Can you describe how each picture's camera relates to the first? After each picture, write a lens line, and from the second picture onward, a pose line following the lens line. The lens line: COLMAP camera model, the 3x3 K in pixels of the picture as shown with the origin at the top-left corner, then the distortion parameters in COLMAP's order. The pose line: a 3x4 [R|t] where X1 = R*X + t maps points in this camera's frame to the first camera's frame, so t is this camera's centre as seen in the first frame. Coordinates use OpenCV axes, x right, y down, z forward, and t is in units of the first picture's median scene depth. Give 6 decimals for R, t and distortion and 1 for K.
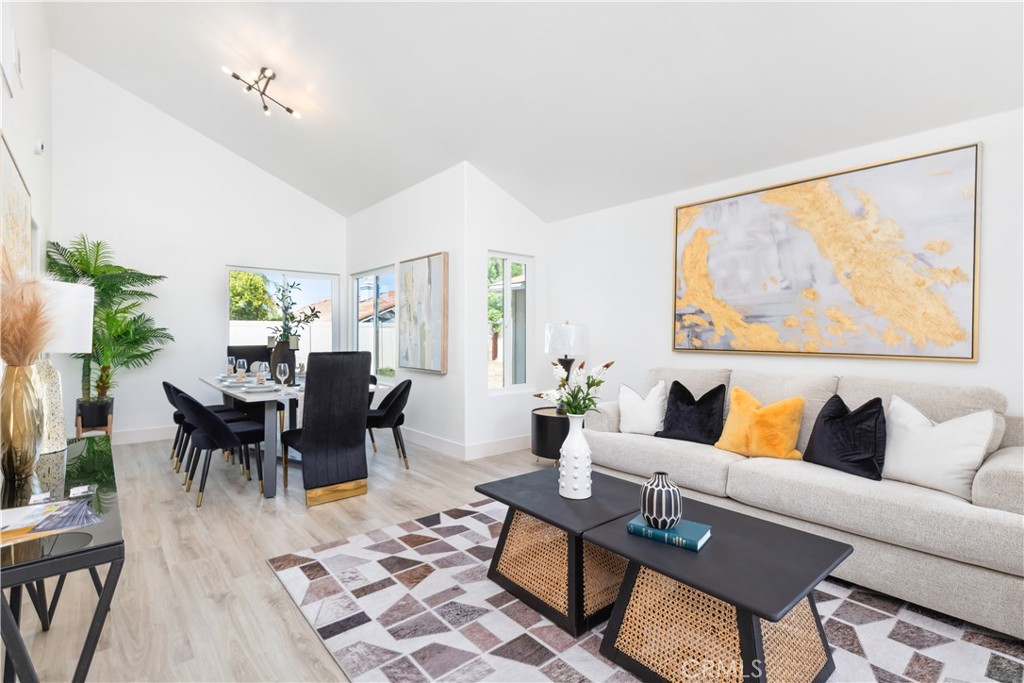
lens RADIAL K [[466.0, 0, 512.4], [0, 466.0, 337.5], [0, 0, 1]] dist [0.004208, 0.001126]
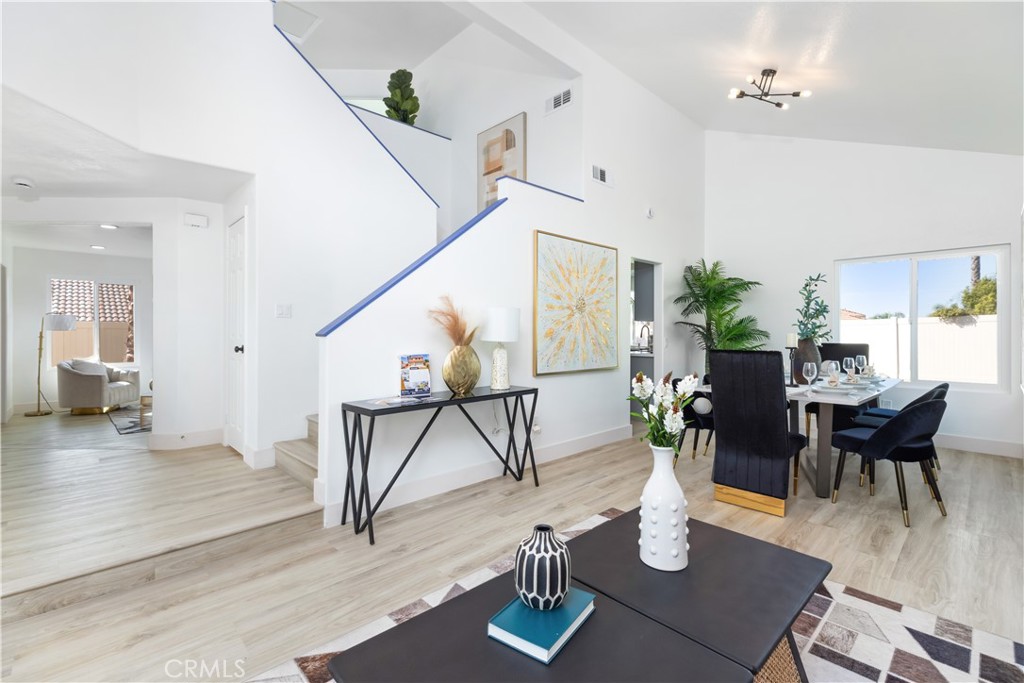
lens RADIAL K [[466.0, 0, 519.0], [0, 466.0, 327.5], [0, 0, 1]] dist [0.004208, 0.001126]
pose [[0.062357, -0.011138, -0.997992, 0.555967], [-0.007995, 0.999900, -0.011658, 0.001637], [0.998022, 0.008706, 0.062262, 0.502602]]
